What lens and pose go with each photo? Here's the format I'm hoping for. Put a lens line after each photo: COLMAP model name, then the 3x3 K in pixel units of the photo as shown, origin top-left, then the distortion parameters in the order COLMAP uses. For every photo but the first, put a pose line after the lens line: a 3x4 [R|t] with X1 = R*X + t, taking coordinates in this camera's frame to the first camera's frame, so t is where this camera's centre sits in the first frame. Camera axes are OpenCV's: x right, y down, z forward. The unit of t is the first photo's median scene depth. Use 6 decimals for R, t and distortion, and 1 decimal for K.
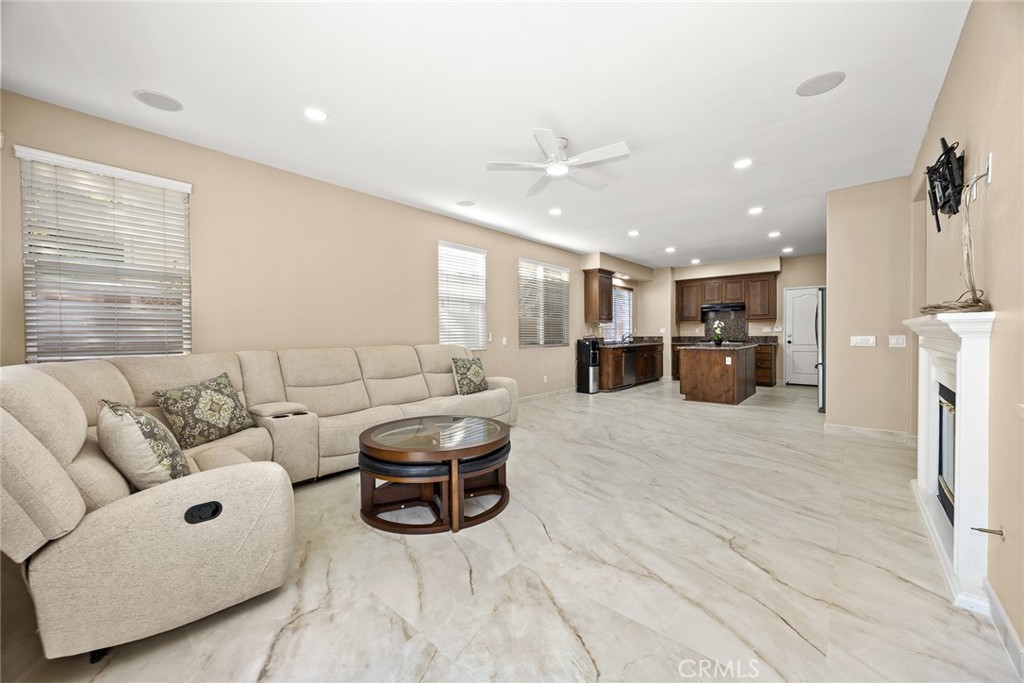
lens RADIAL K [[390.2, 0, 512.5], [0, 390.2, 338.5], [0, 0, 1]] dist [0.003455, 0.000260]
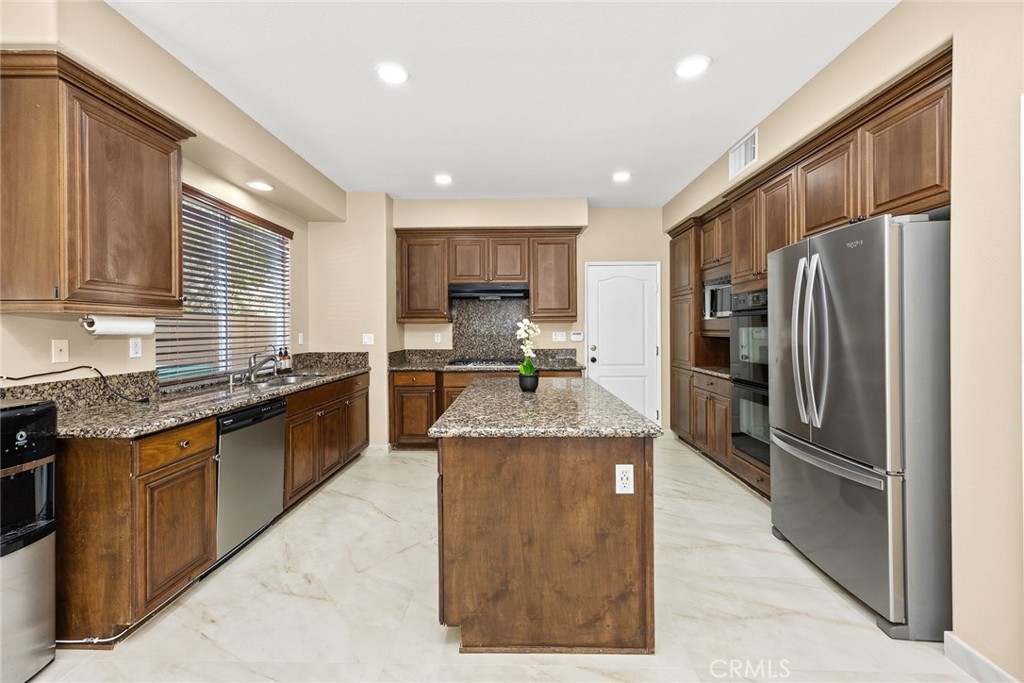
lens RADIAL K [[390.2, 0, 508.9], [0, 390.2, 328.6], [0, 0, 1]] dist [0.003455, 0.000260]
pose [[0.757817, 0.002749, 0.652461, 0.241020], [0.007358, 0.999892, -0.012758, -0.027223], [-0.652425, 0.014469, 0.757715, 0.623186]]
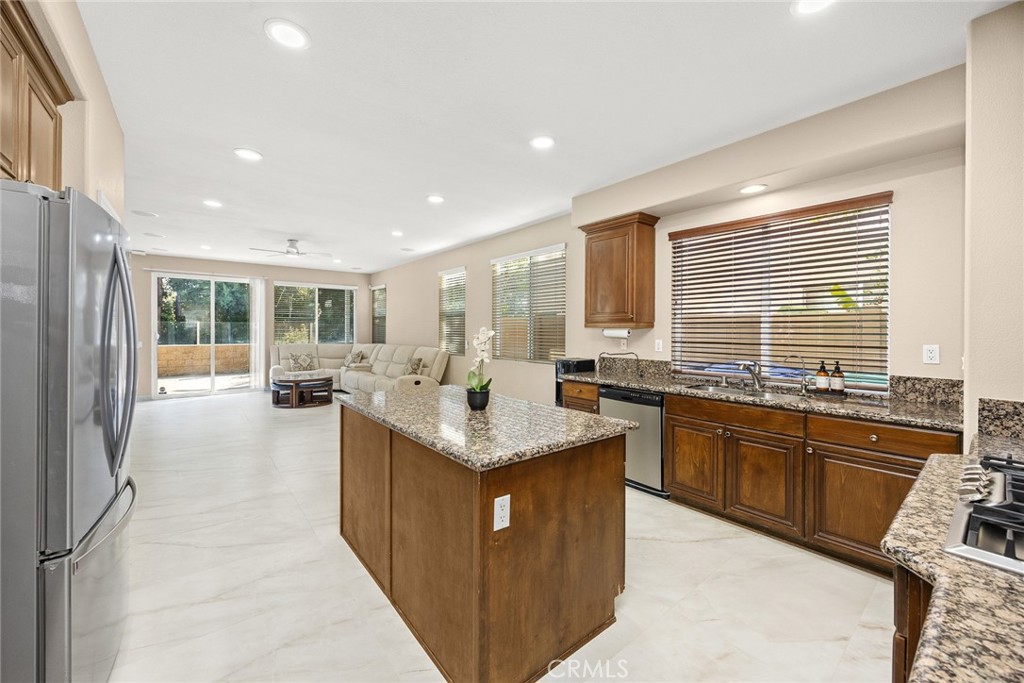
lens RADIAL K [[390.2, 0, 512.2], [0, 390.2, 332.0], [0, 0, 1]] dist [0.003455, 0.000260]
pose [[-0.126604, 0.013075, -0.991867, 0.671659], [-0.014486, 0.999782, 0.015029, -0.039030], [0.991848, 0.016271, -0.126387, 0.874491]]
